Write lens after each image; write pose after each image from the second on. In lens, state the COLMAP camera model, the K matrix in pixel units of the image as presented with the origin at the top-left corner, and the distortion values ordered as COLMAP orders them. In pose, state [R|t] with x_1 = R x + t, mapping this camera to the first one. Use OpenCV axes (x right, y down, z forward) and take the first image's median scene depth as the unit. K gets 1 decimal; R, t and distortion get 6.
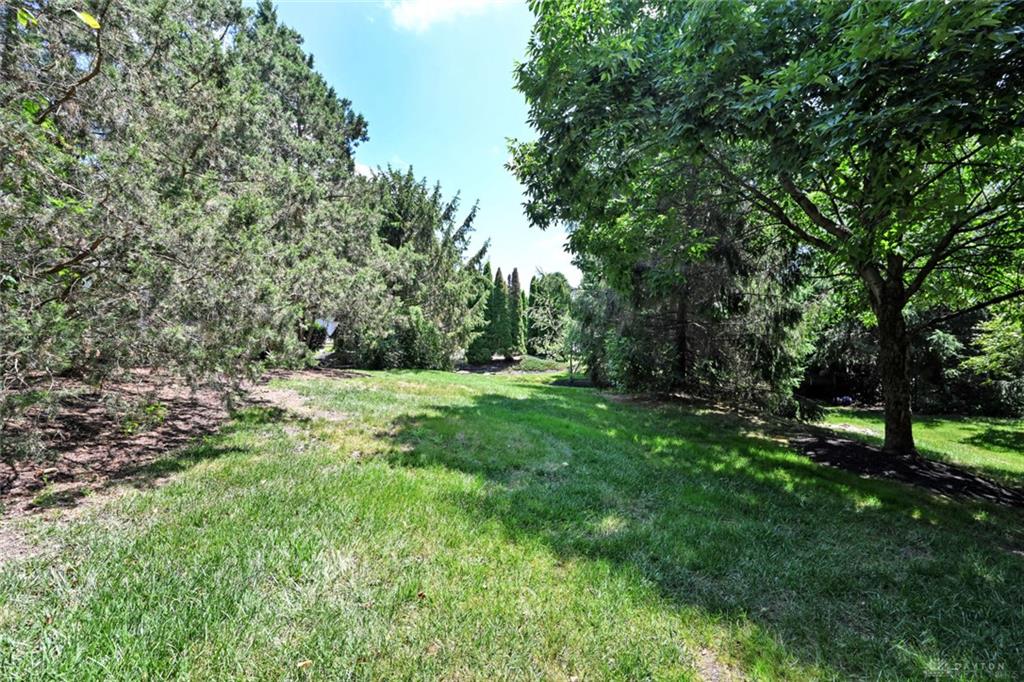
lens RADIAL K [[472.3, 0, 512.0], [0, 472.3, 337.4], [0, 0, 1]] dist [-0.000024, 0.000000]
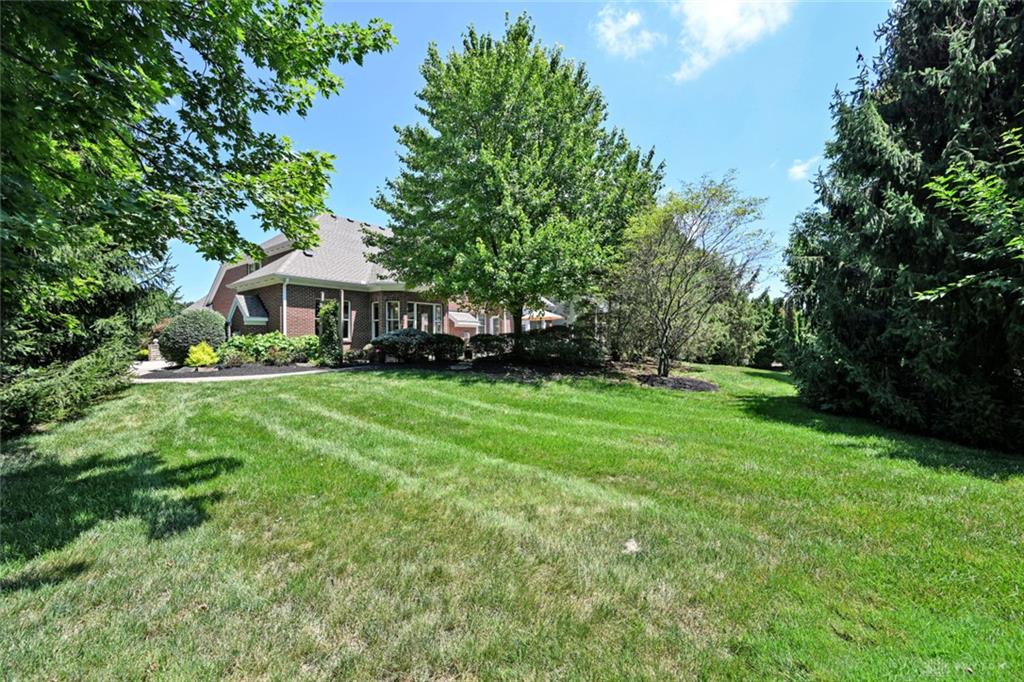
lens RADIAL K [[417.0, 0, 512.8], [0, 417.0, 343.4], [0, 0, 1]] dist [-0.001268, 0.000037]
pose [[0.828746, -0.008203, -0.559565, 0.020583], [-0.005306, 0.999732, -0.022514, 0.018042], [0.559600, 0.021628, 0.828480, -0.667255]]
